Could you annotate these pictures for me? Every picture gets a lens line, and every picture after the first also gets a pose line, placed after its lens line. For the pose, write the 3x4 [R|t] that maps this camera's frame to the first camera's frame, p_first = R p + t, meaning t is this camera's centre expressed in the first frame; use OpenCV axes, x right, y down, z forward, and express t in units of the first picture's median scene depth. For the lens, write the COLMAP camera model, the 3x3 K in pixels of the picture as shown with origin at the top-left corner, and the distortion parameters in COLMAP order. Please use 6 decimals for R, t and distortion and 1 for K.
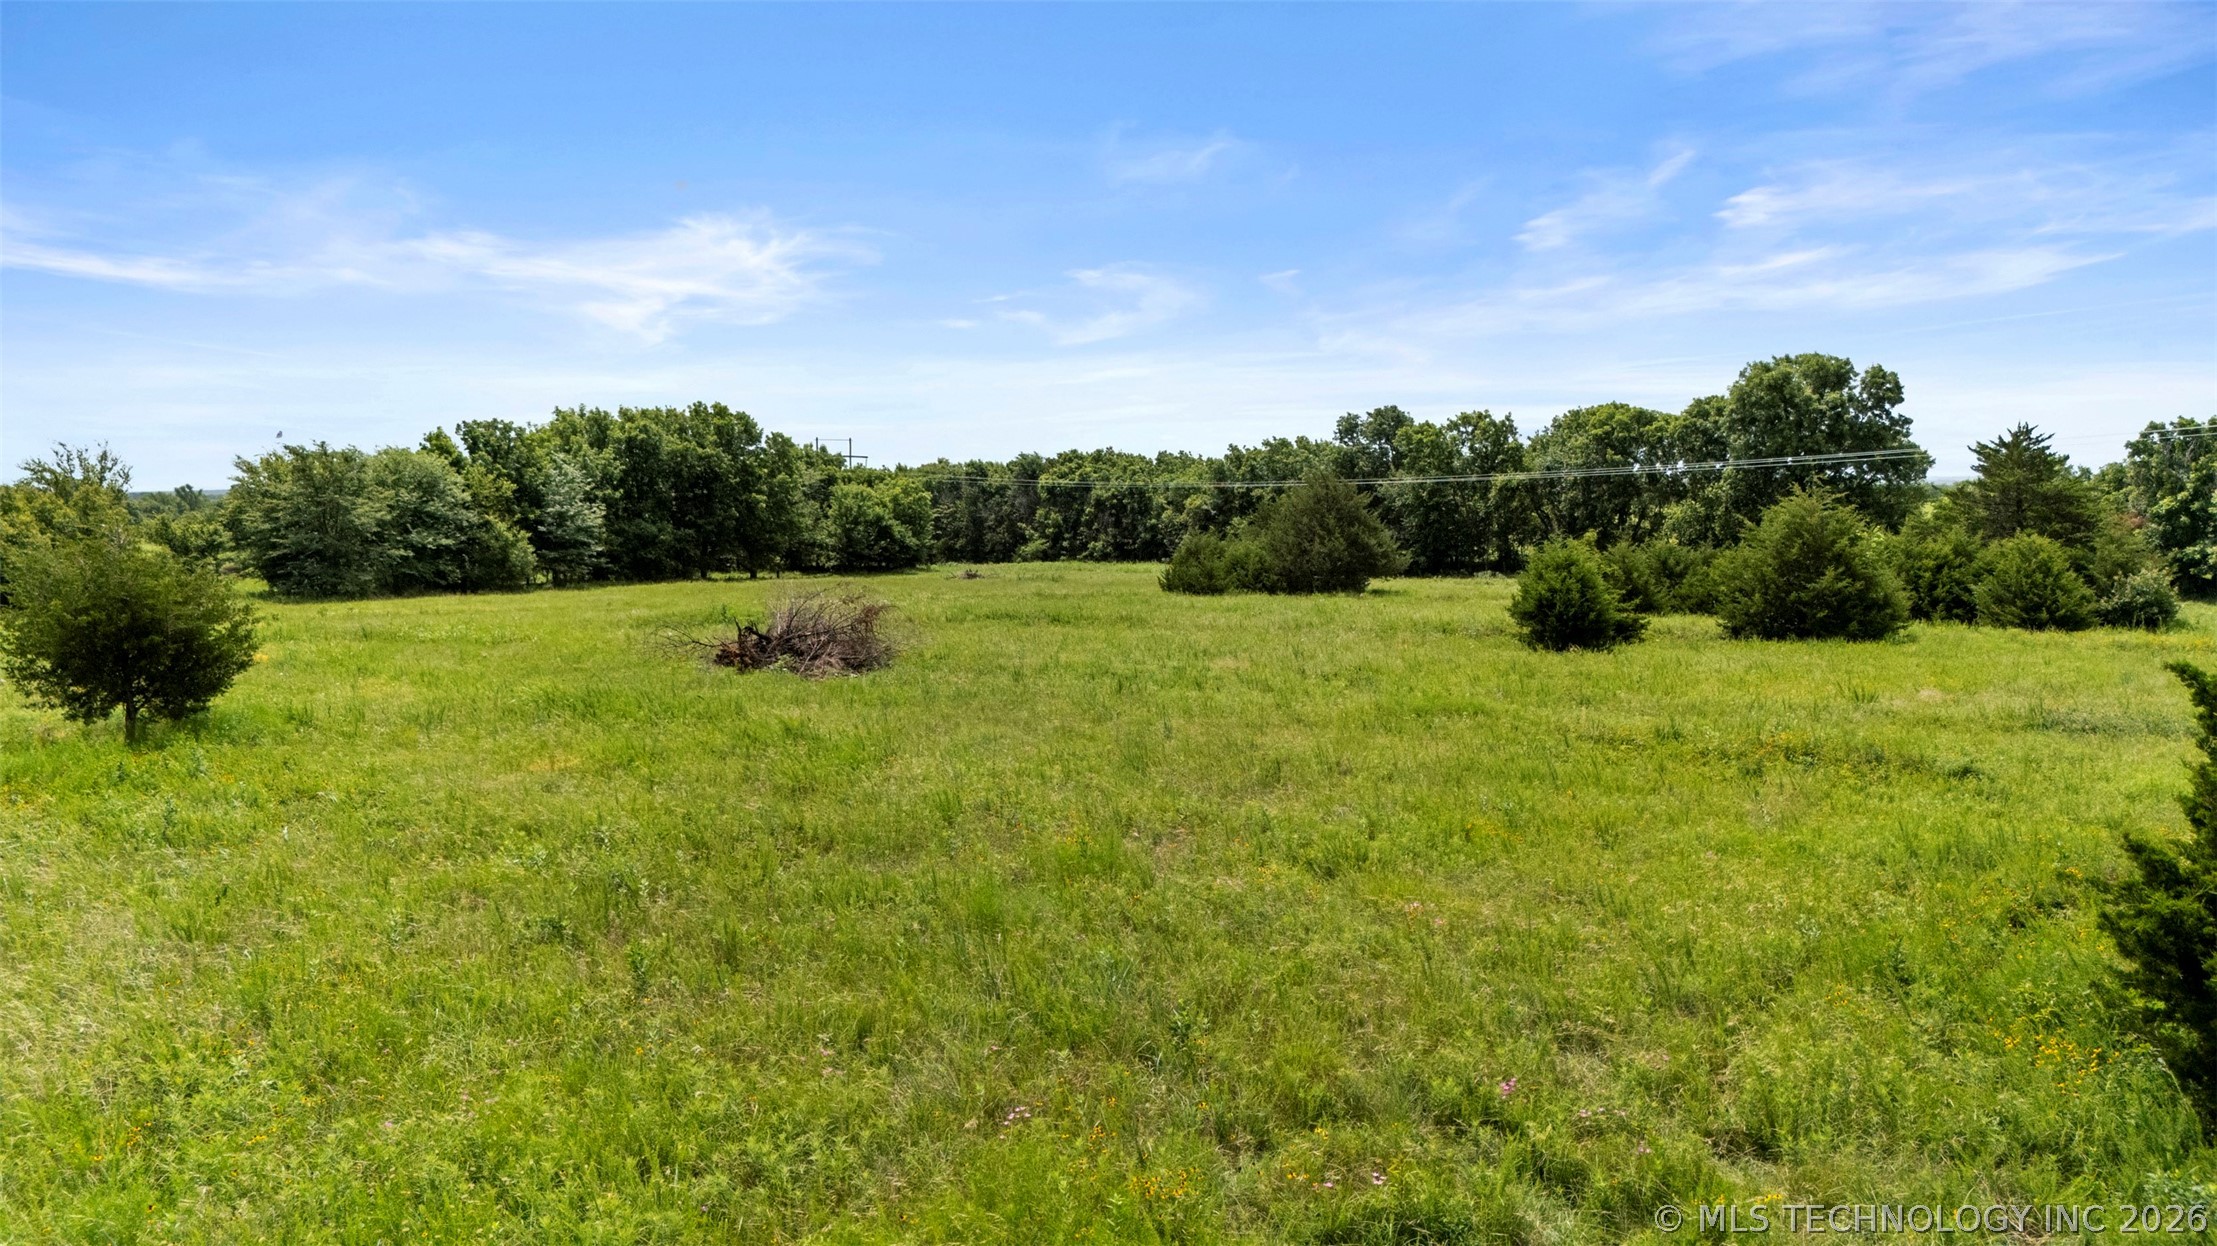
lens RADIAL K [[1493.3, 0, 1108.5], [0, 1493.3, 623.0], [0, 0, 1]] dist [0.027771, -0.028851]
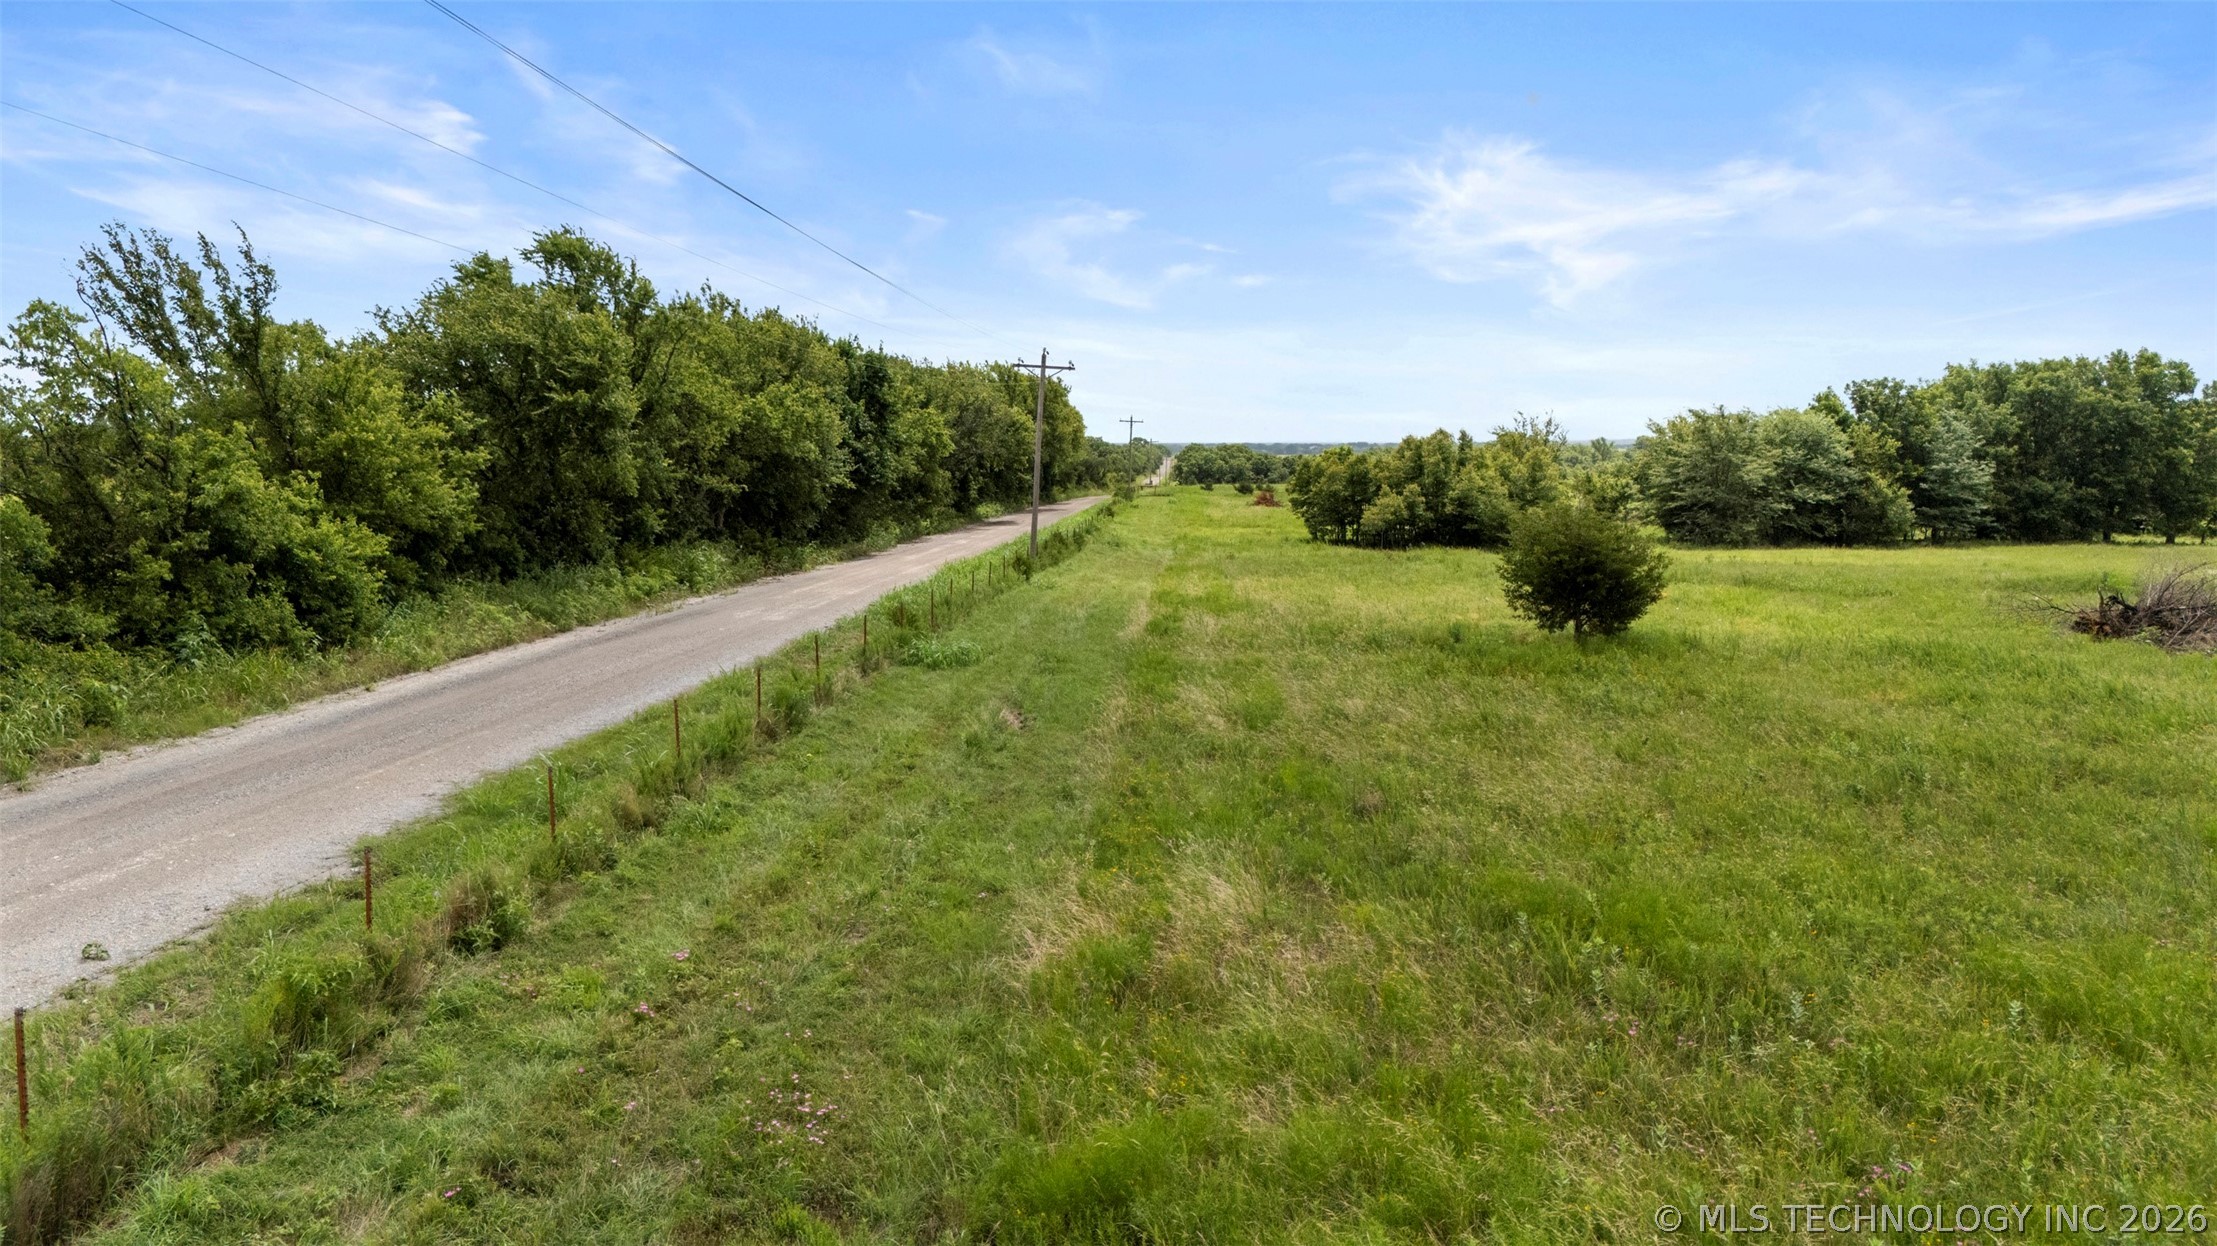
lens RADIAL K [[1577.3, 0, 1099.2], [0, 1577.3, 630.1], [0, 0, 1]] dist [0.054938, -0.048143]
pose [[0.662181, 0.083873, -0.744635, 0.057746], [-0.056584, 0.996476, 0.061922, -0.001444], [0.747204, 0.001131, 0.664594, -0.117967]]
